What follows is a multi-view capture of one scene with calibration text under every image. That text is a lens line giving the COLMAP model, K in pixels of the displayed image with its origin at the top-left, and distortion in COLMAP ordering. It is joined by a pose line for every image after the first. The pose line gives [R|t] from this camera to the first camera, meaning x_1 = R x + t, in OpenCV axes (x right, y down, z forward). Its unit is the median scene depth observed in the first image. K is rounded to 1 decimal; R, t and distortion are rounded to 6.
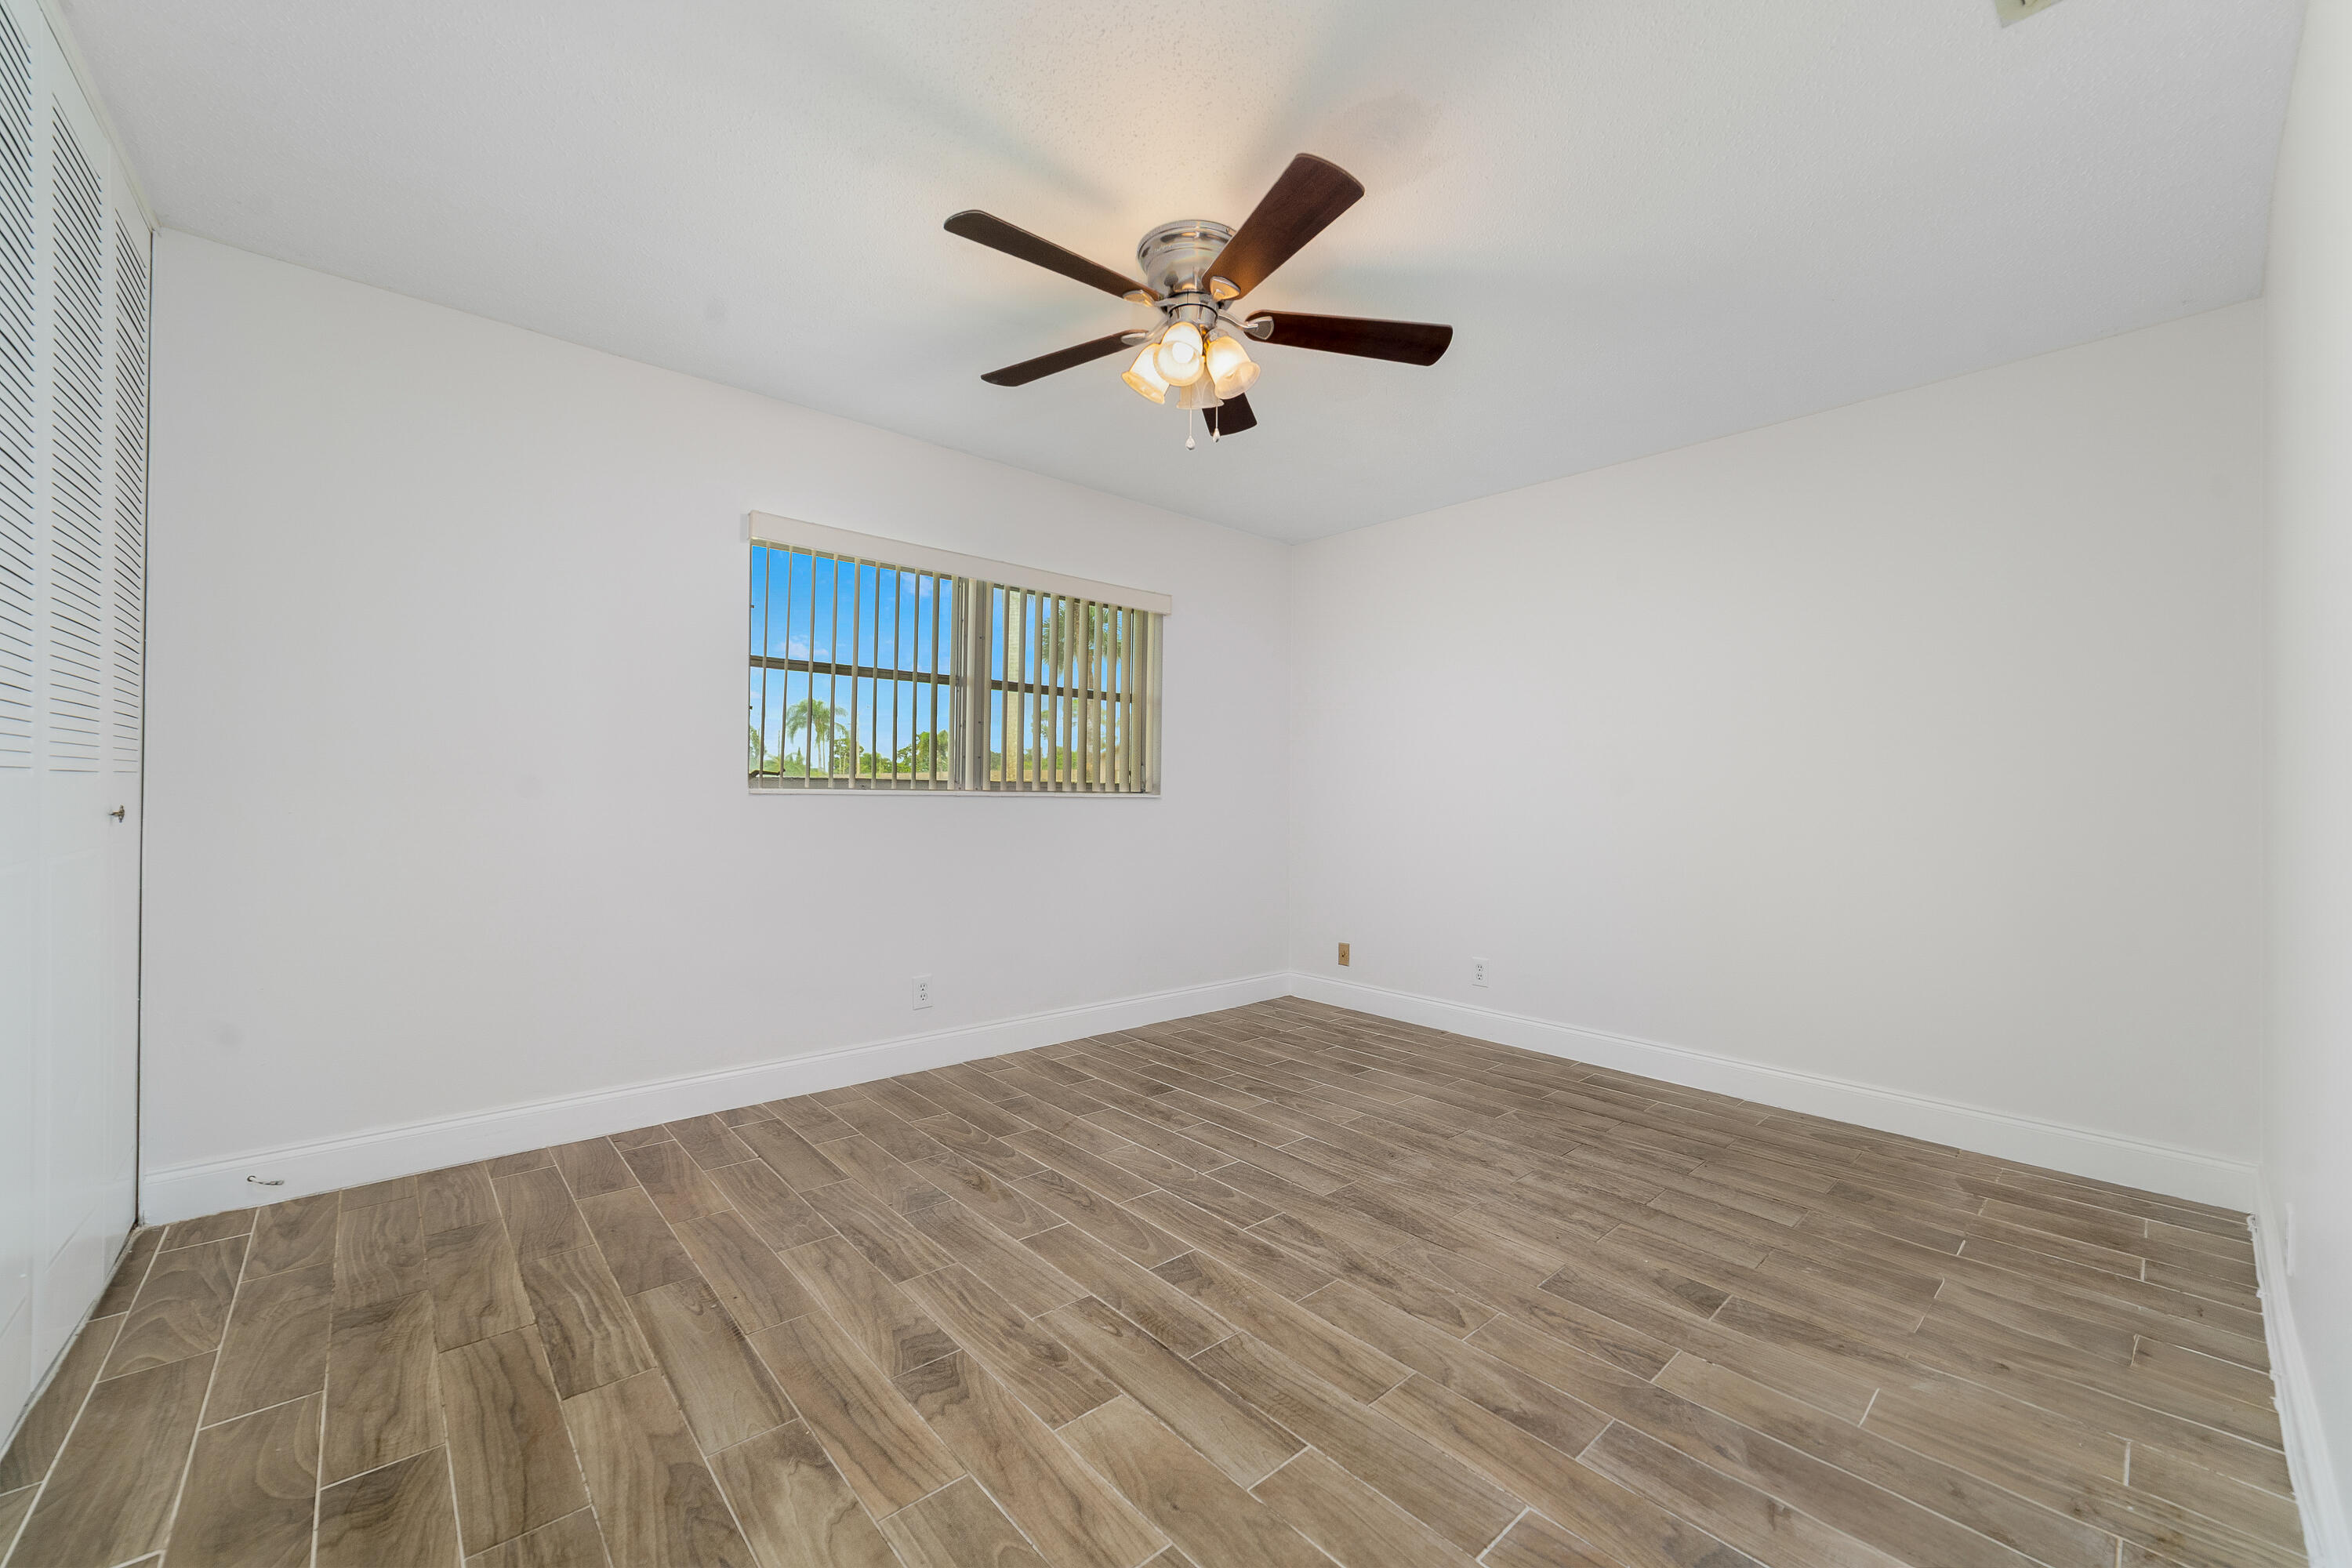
lens RADIAL K [[912.8, 0, 1171.5], [0, 912.8, 785.6], [0, 0, 1]] dist [-0.024235, 0.008635]
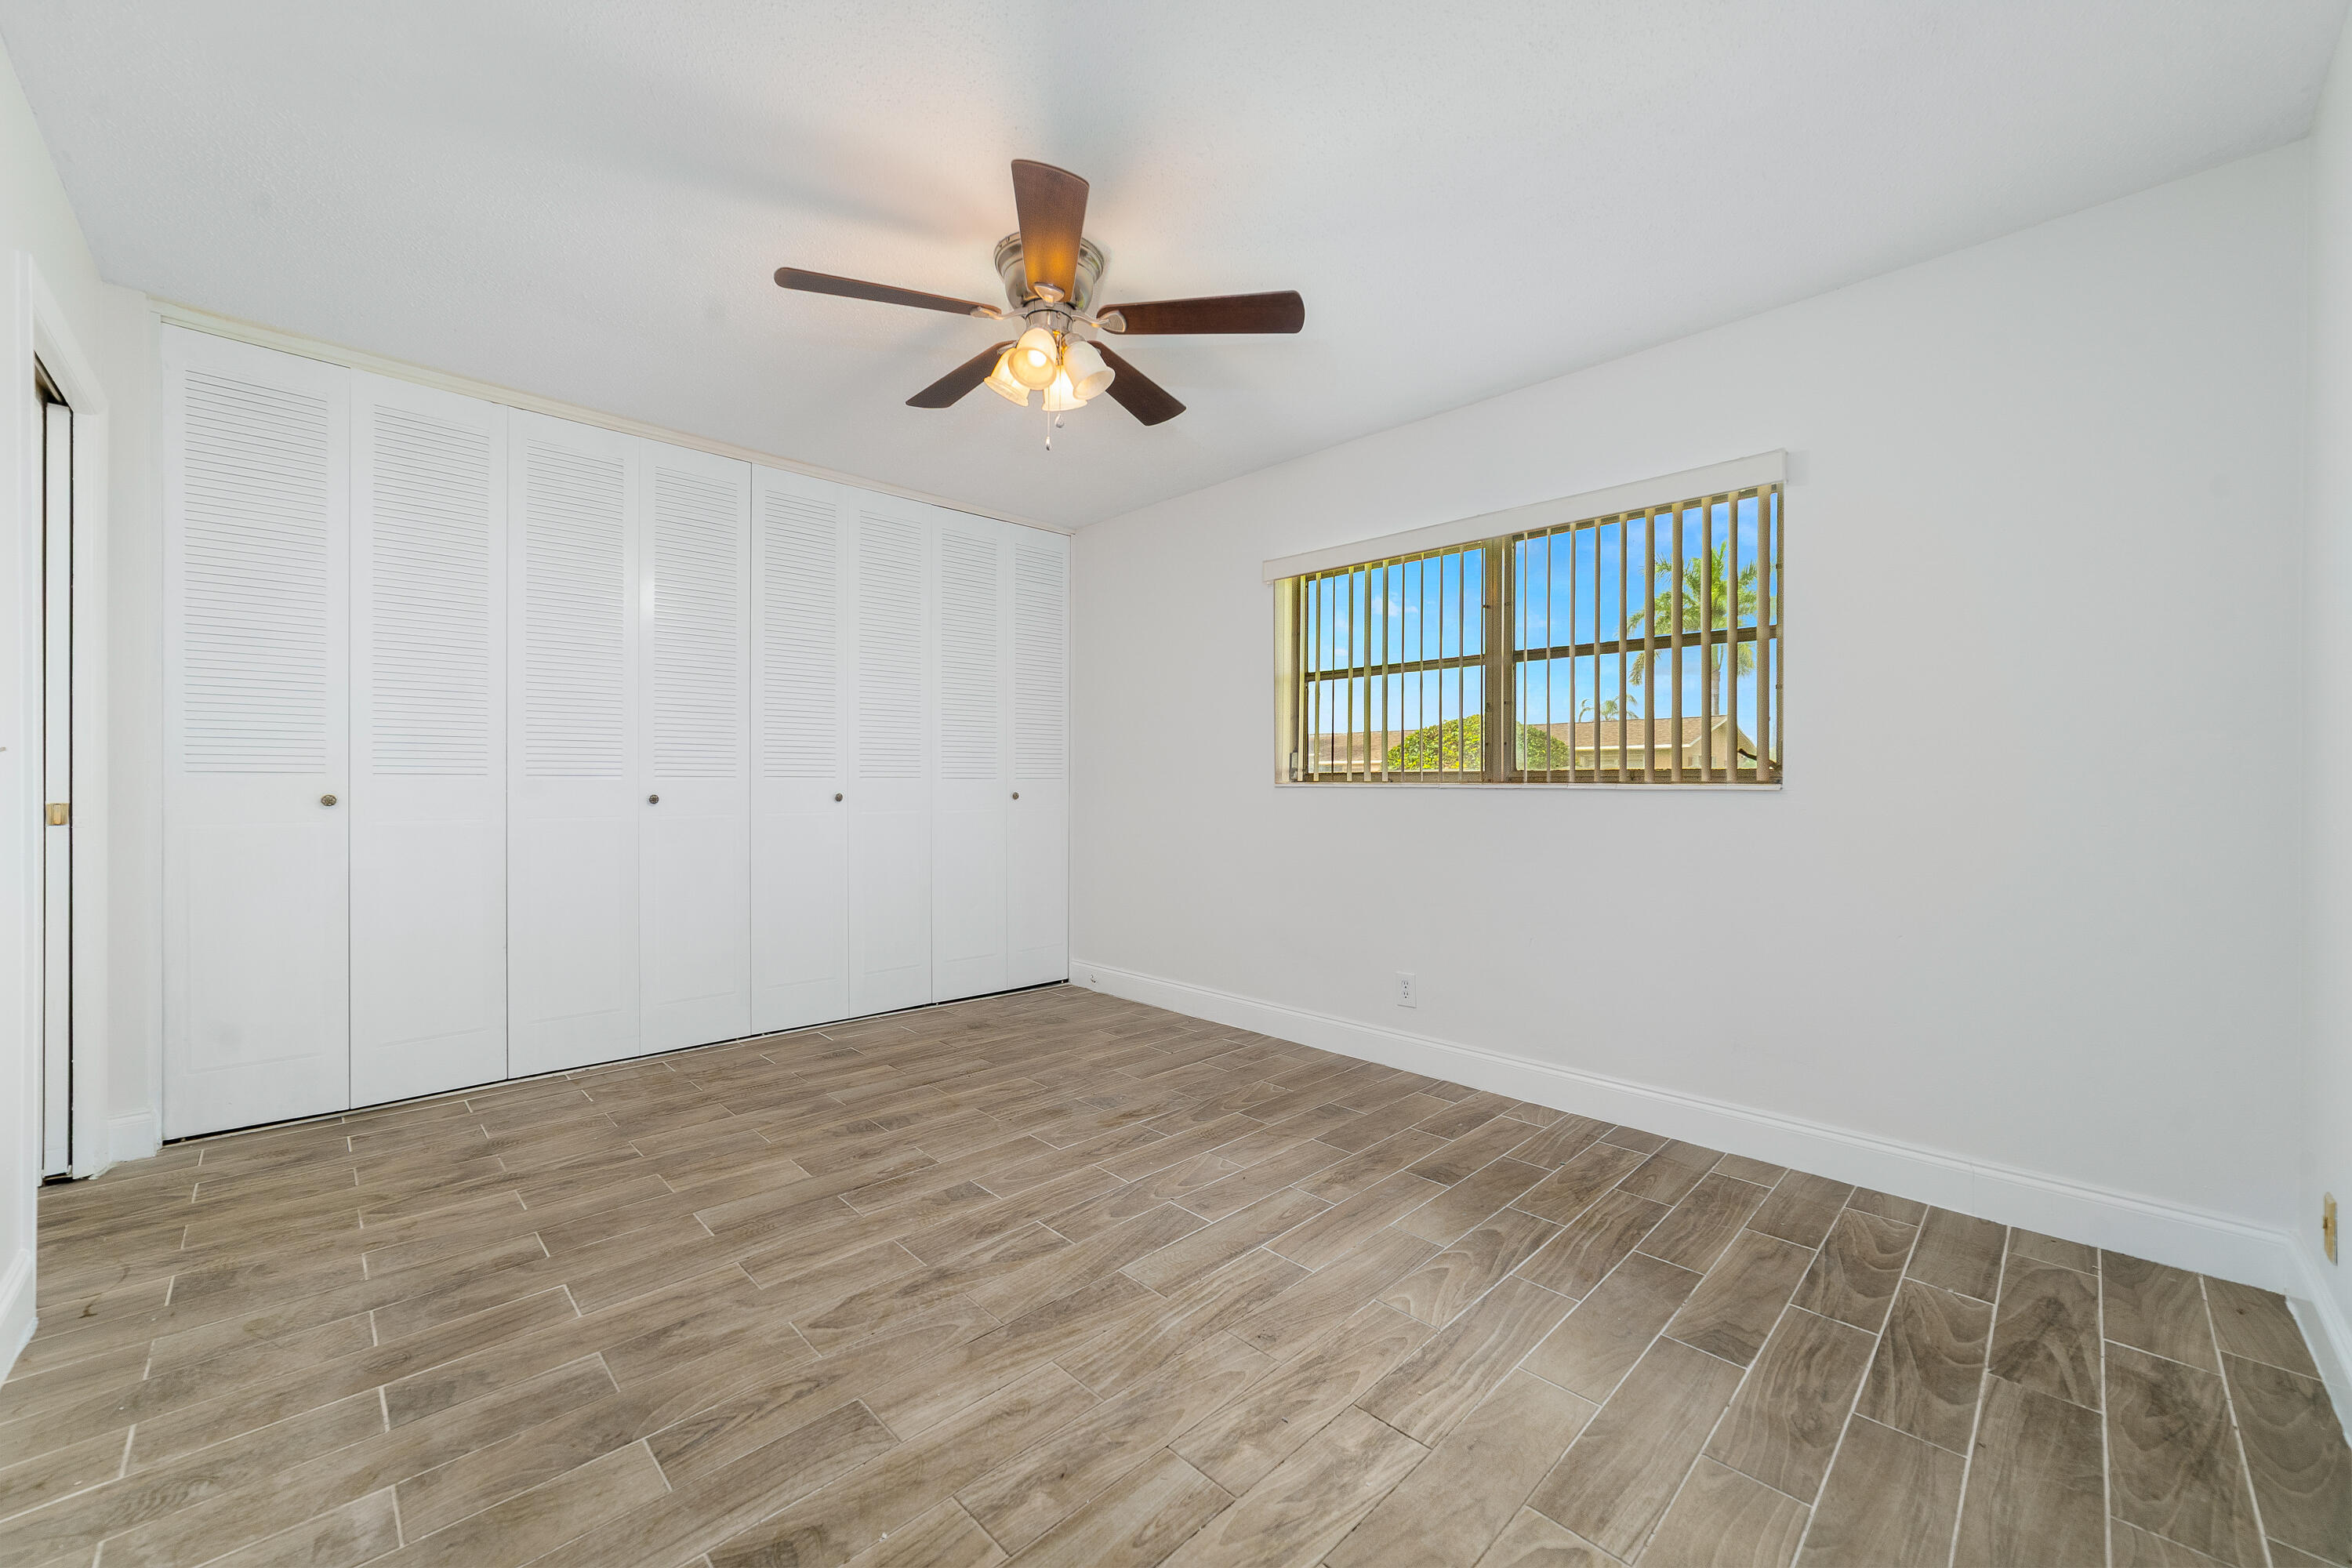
lens RADIAL K [[912.8, 0, 1171.5], [0, 912.8, 785.6], [0, 0, 1]] dist [-0.024235, 0.008635]
pose [[0.045602, -0.011835, -0.998890, 1.008621], [0.005815, 0.999916, -0.011581, 0.027823], [0.998943, -0.005281, 0.045667, 1.036335]]
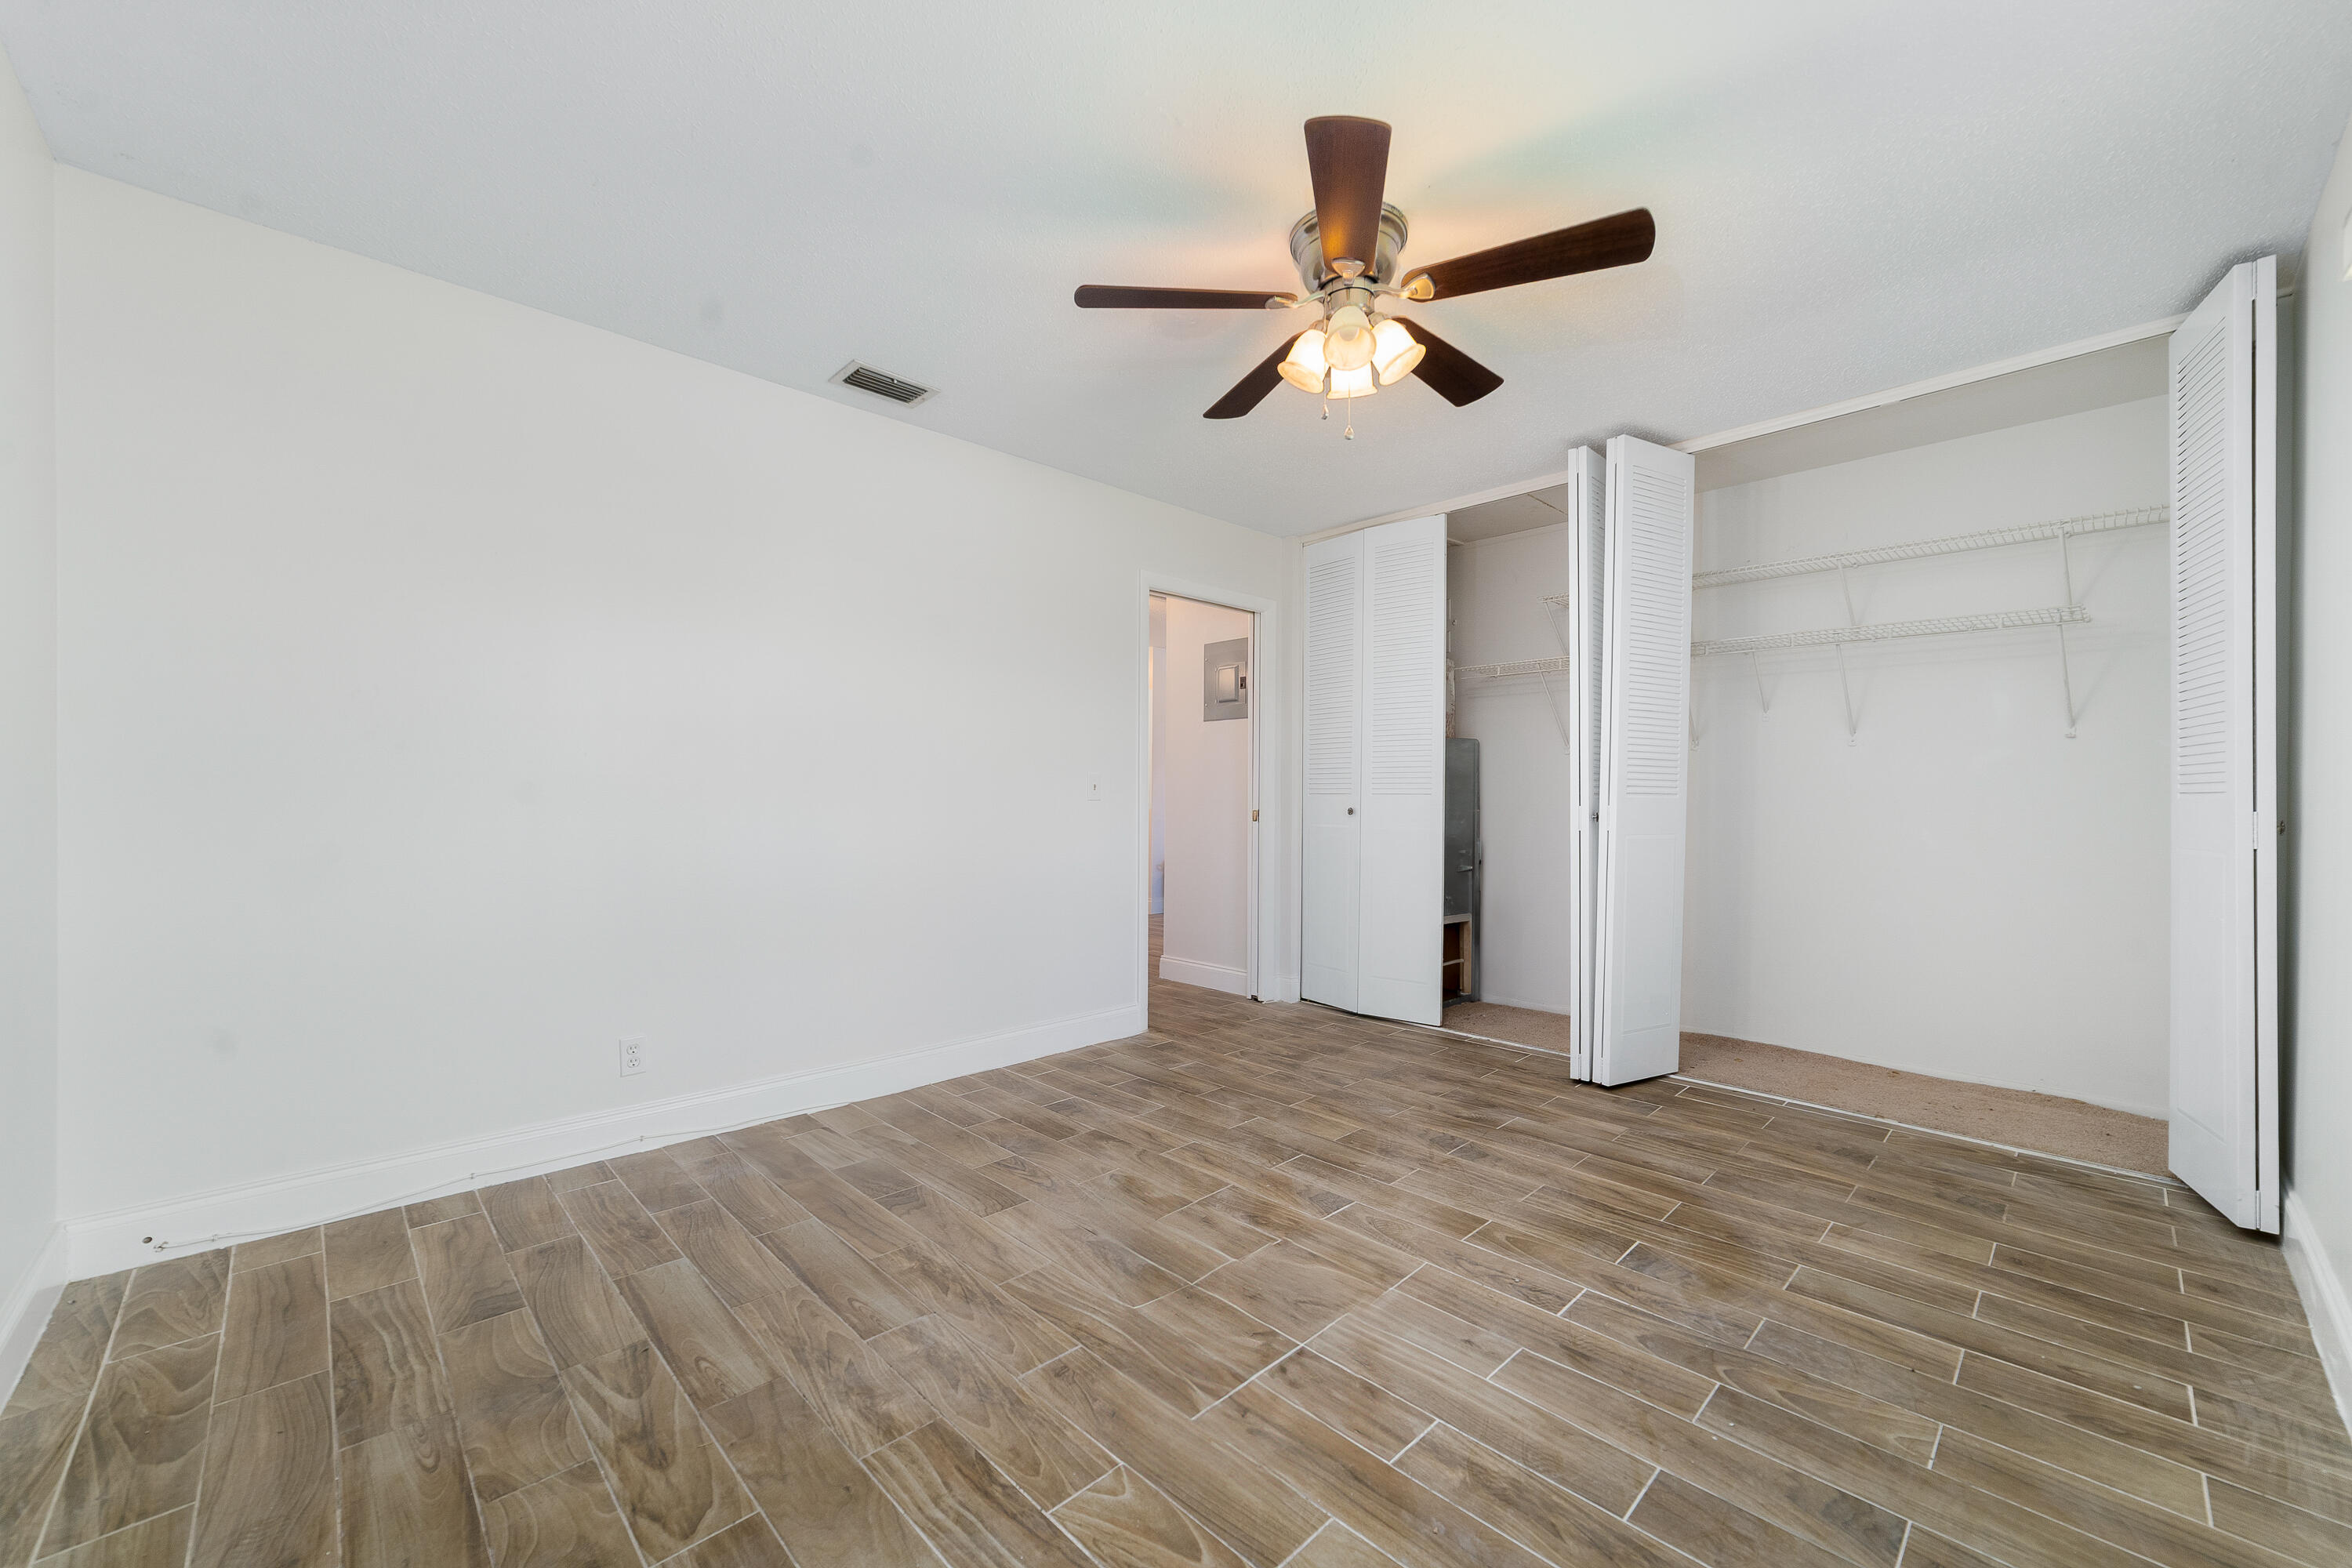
lens RADIAL K [[912.8, 0, 1171.5], [0, 912.8, 785.6], [0, 0, 1]] dist [-0.024235, 0.008635]
pose [[-0.999251, -0.016576, -0.034961, 0.224596], [-0.015797, 0.999623, -0.022454, 0.022525], [0.035320, -0.021885, -0.999136, 1.862276]]
